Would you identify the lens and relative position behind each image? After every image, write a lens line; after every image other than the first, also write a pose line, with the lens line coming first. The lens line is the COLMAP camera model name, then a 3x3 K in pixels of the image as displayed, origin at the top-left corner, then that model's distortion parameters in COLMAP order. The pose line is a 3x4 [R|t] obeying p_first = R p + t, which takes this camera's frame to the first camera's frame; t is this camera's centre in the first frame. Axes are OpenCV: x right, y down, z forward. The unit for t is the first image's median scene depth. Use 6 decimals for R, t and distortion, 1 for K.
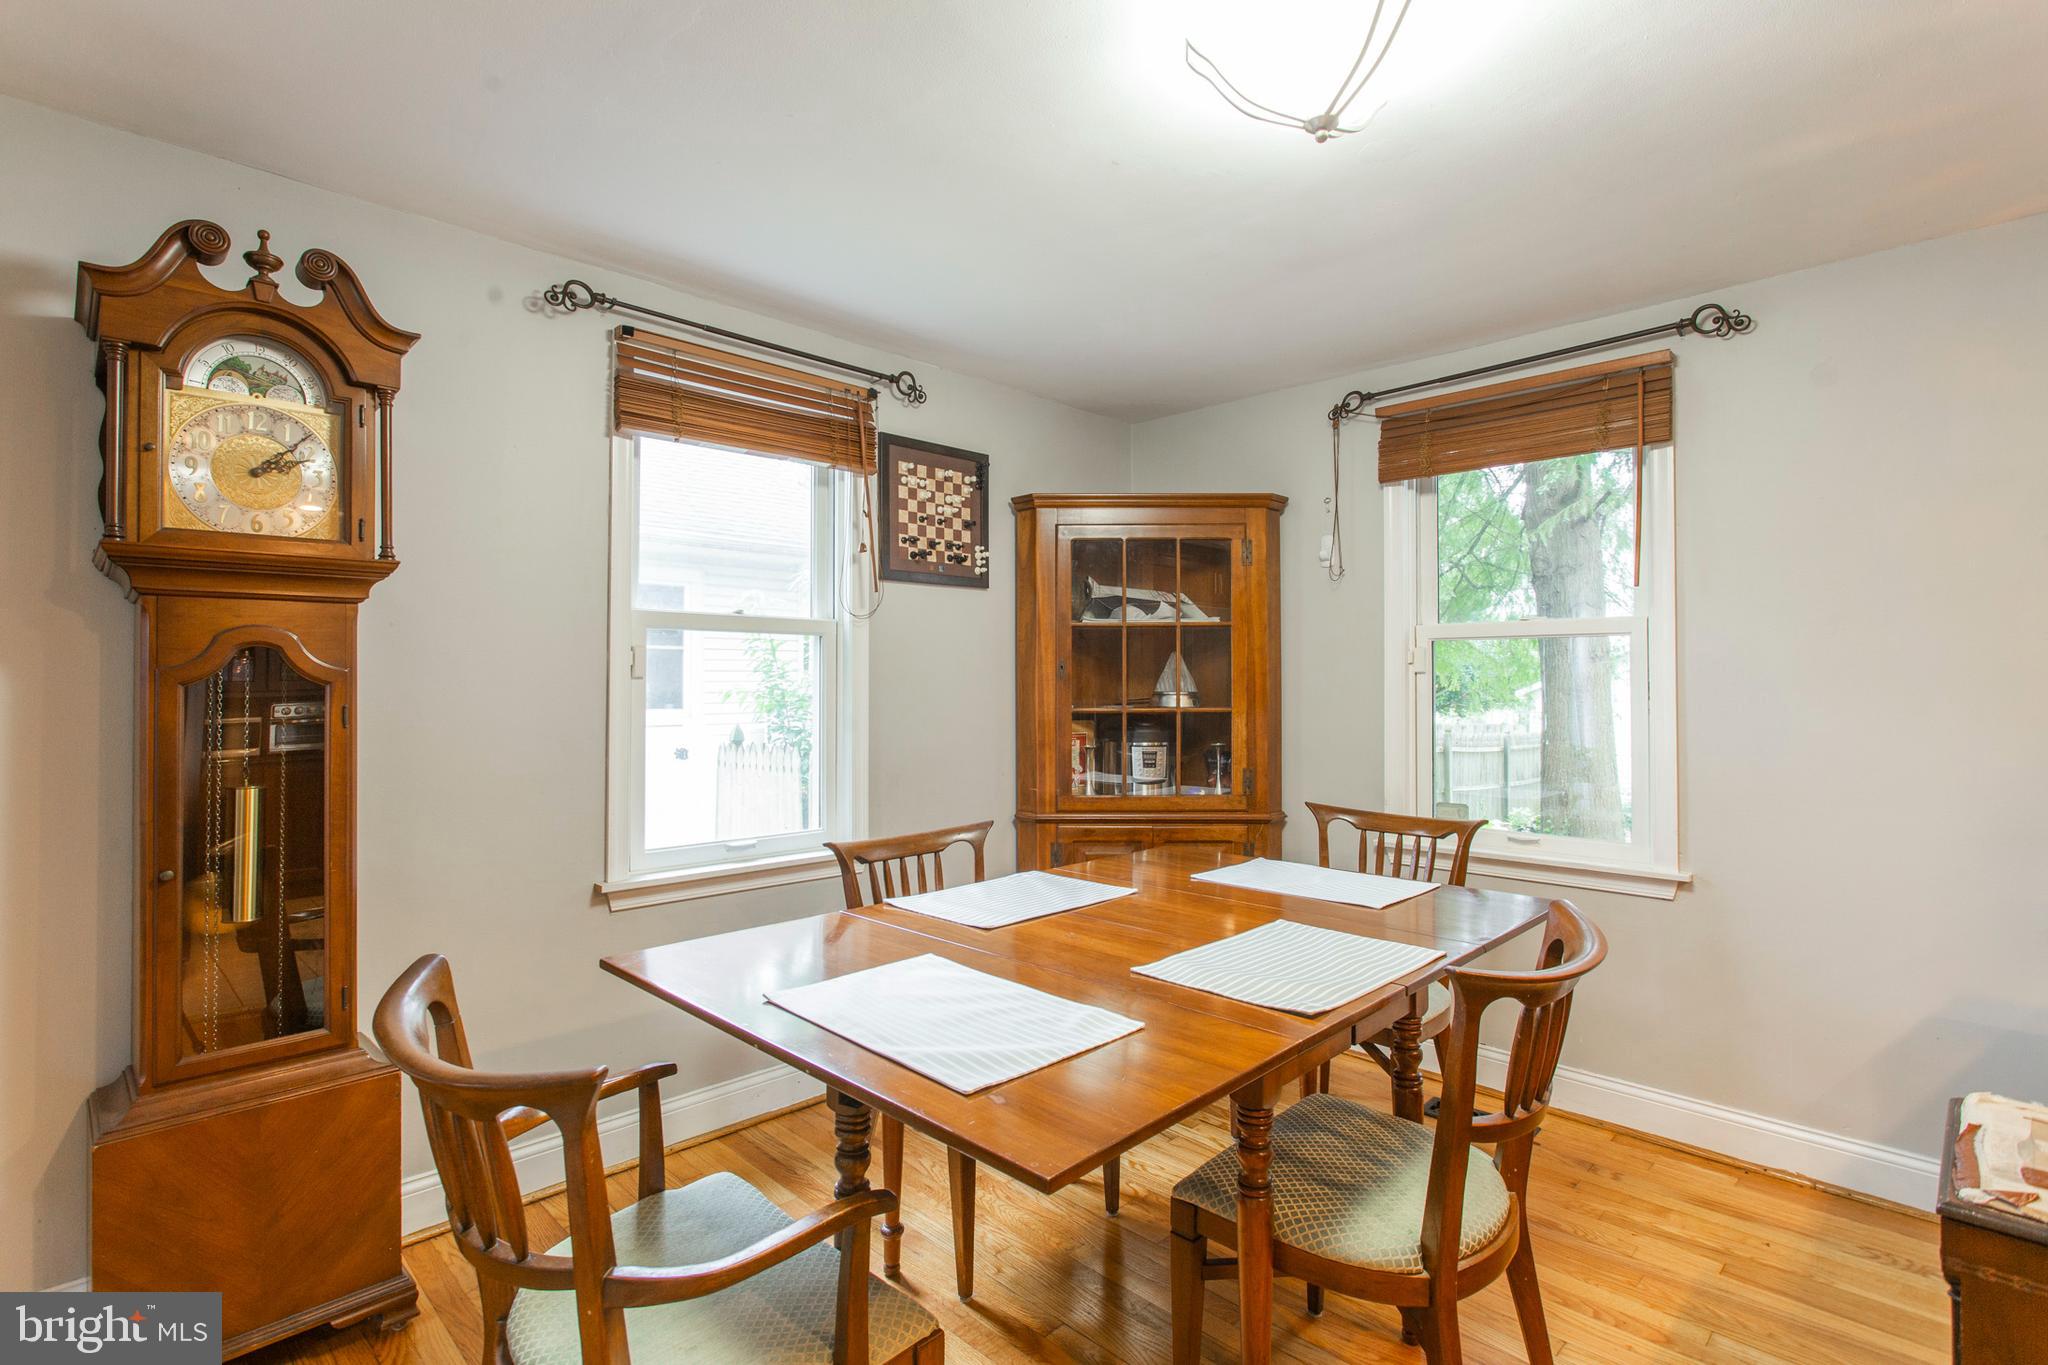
lens RADIAL K [[1008.0, 0, 1000.1], [0, 1008.0, 662.7], [0, 0, 1]] dist [-0.001276, 0.000230]
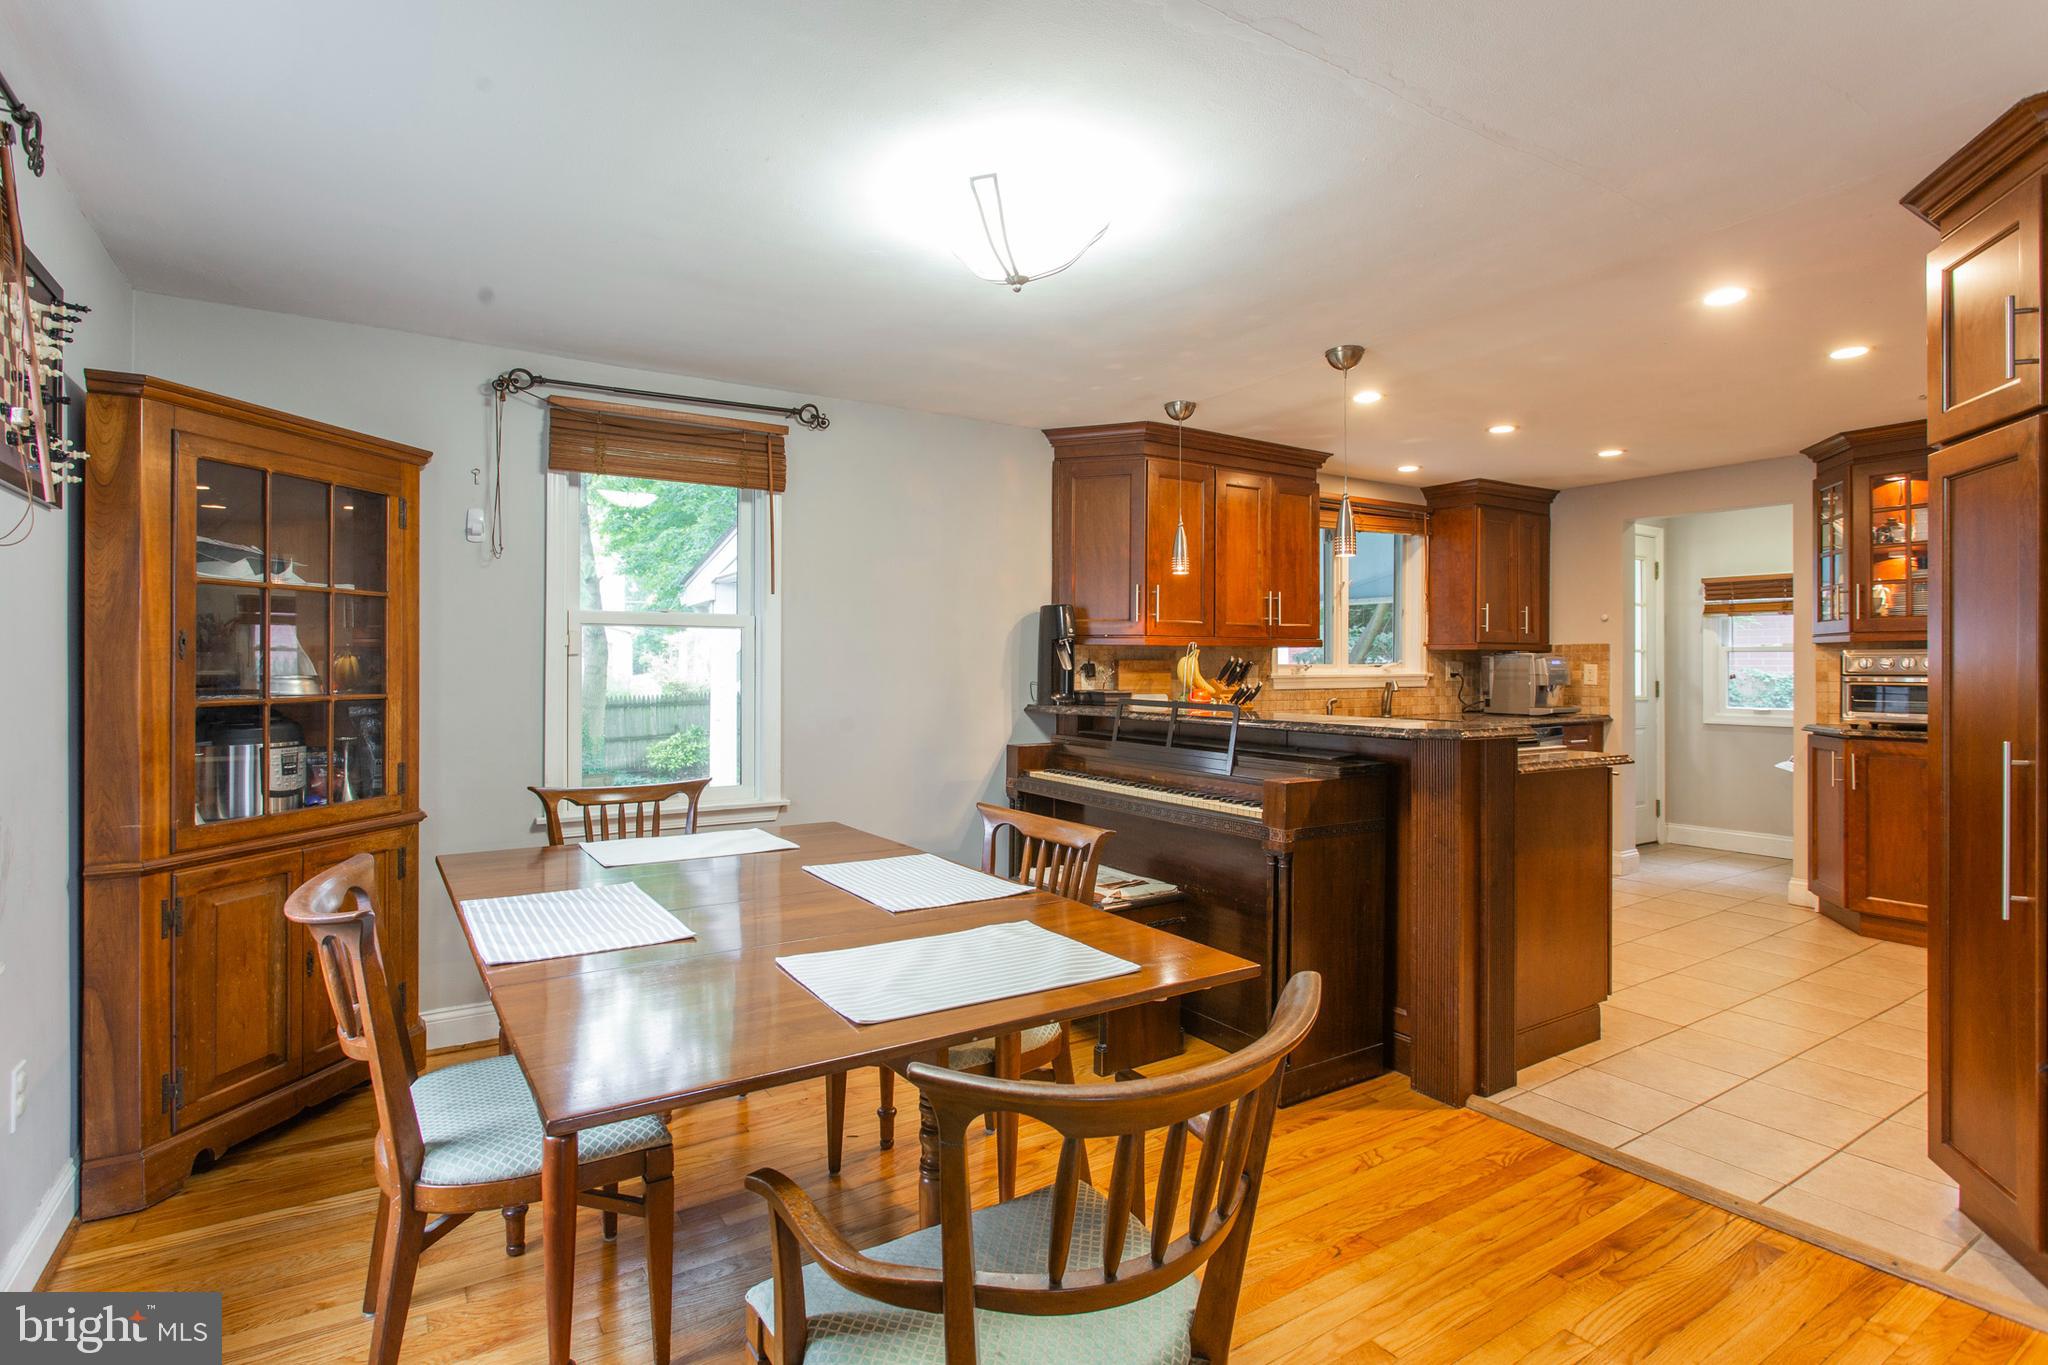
lens RADIAL K [[989.1, 0, 994.5], [0, 989.1, 657.5], [0, 0, 1]] dist [-0.004444, 0.000286]
pose [[0.222589, 0.005319, 0.974898, -0.502910], [-0.025164, 0.999683, 0.000291, 0.001315], [-0.974587, -0.024597, 0.222653, 0.336235]]
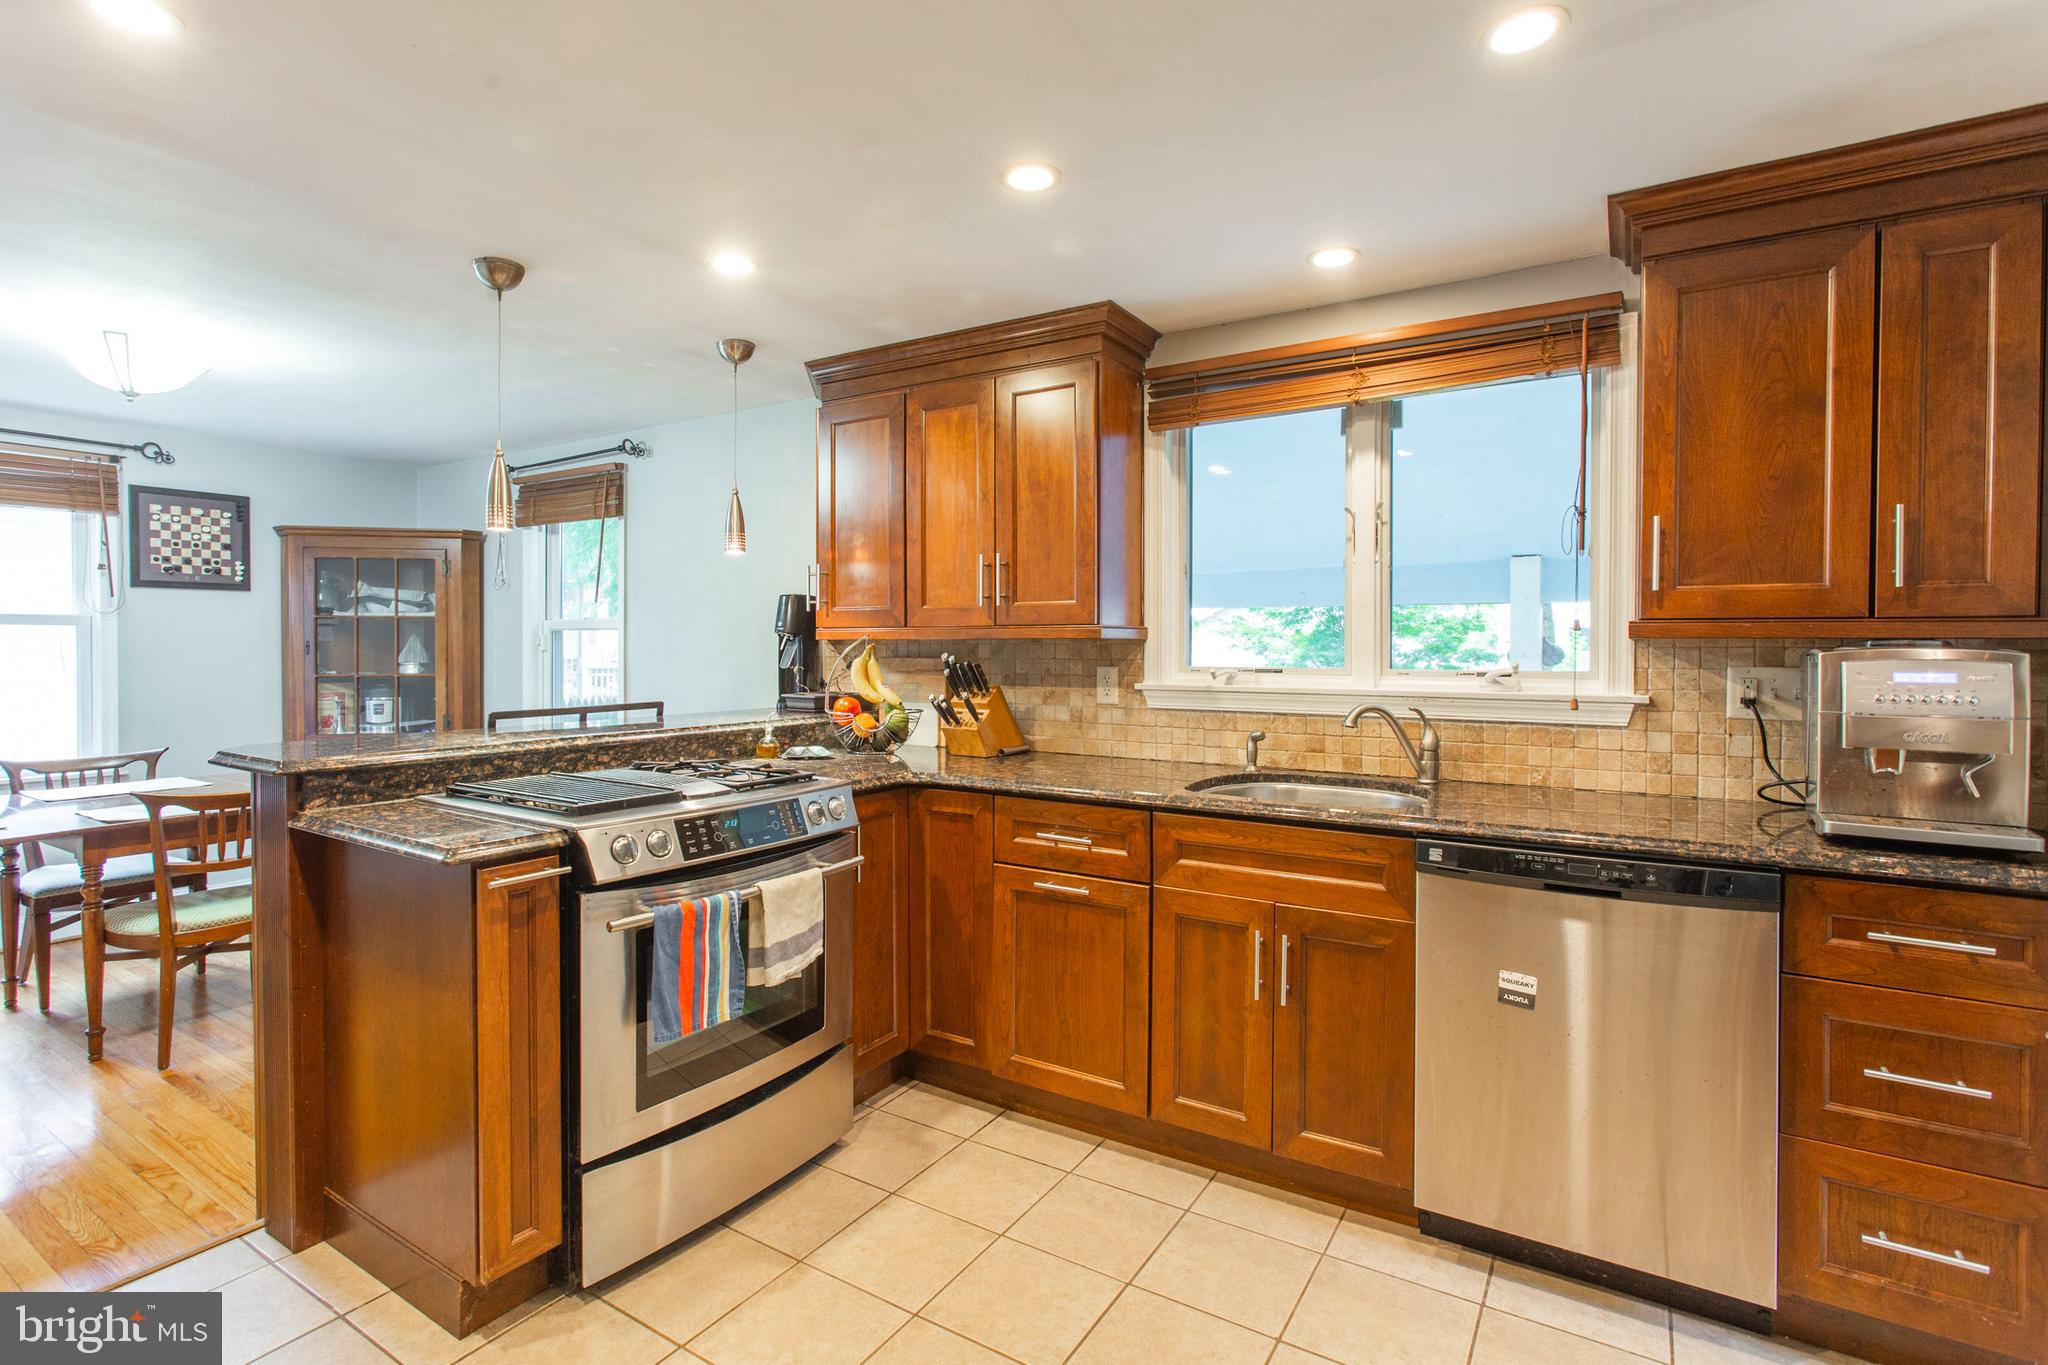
lens RADIAL K [[989.1, 0, 994.5], [0, 989.1, 657.5], [0, 0, 1]] dist [-0.004444, 0.000286]
pose [[0.977416, -0.000273, 0.211325, 0.769664], [-0.007373, 0.999346, 0.035392, -0.038908], [-0.211197, -0.036150, 0.976775, -0.629477]]
